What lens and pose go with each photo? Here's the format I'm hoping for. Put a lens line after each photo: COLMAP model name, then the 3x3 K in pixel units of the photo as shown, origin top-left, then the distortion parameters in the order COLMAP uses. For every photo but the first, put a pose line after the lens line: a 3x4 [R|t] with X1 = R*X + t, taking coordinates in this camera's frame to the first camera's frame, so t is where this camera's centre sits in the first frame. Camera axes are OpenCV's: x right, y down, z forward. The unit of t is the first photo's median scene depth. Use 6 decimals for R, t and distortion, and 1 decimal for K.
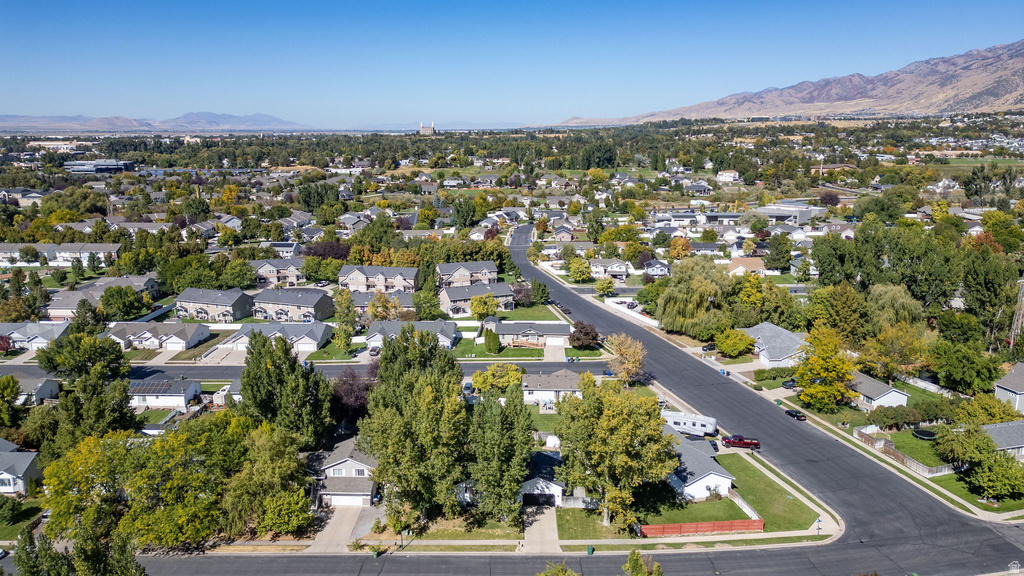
lens RADIAL K [[714.4, 0, 512.0], [0, 714.4, 288.0], [0, 0, 1]] dist [0.064301, -0.056821]
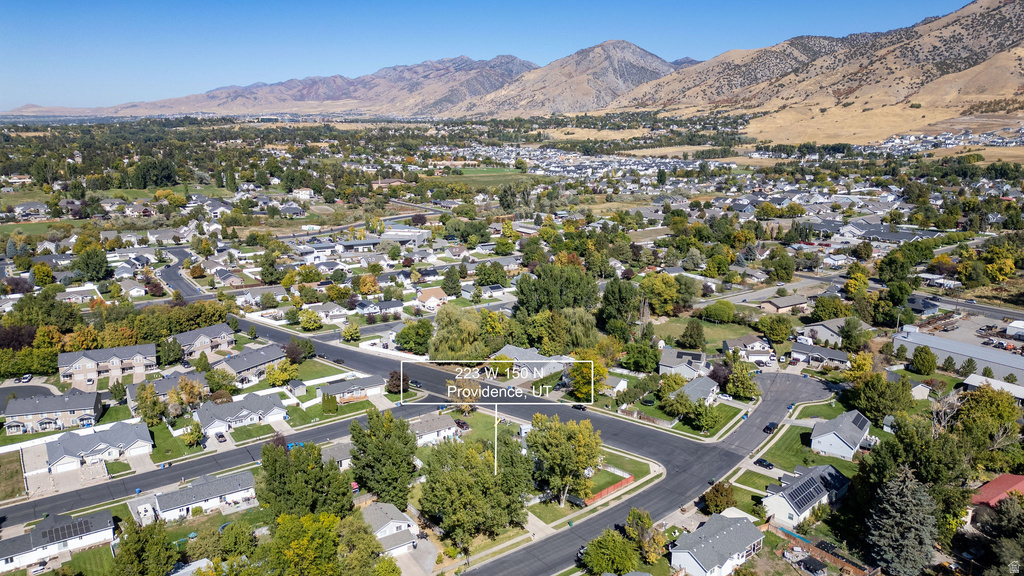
lens RADIAL K [[714.4, 0, 512.0], [0, 714.4, 288.0], [0, 0, 1]] dist [0.064301, -0.056821]
pose [[0.790618, -0.123348, 0.599758, -0.053835], [0.119338, 0.991757, 0.046653, -0.014854], [-0.600568, 0.034689, 0.798821, -0.013054]]
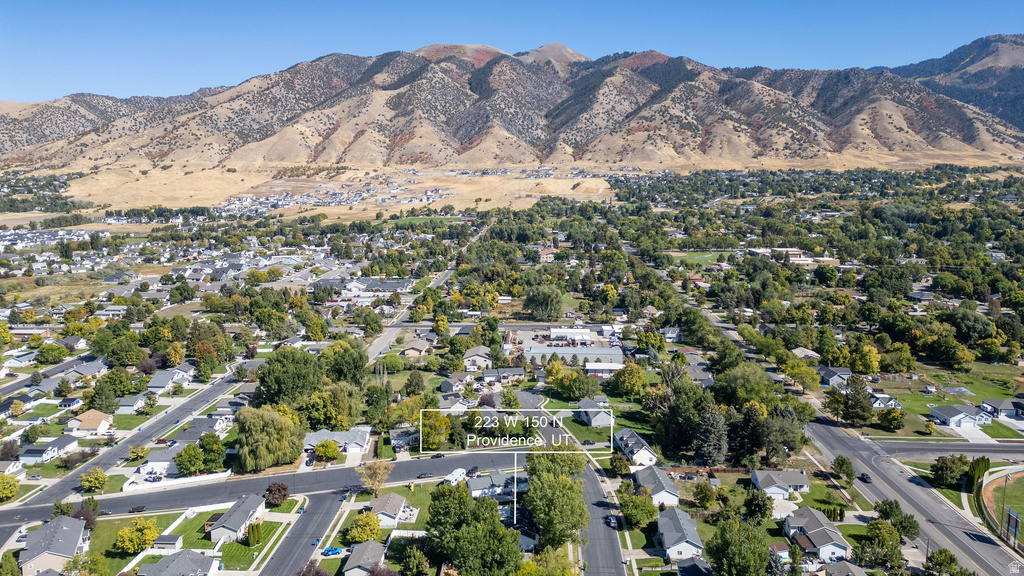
lens RADIAL K [[714.4, 0, 512.0], [0, 714.4, 288.0], [0, 0, 1]] dist [0.064301, -0.056821]
pose [[-0.002396, -0.136131, 0.990688, -0.118835], [0.217634, 0.966873, 0.133384, -0.038523], [-0.976027, 0.215927, 0.027310, 0.058869]]
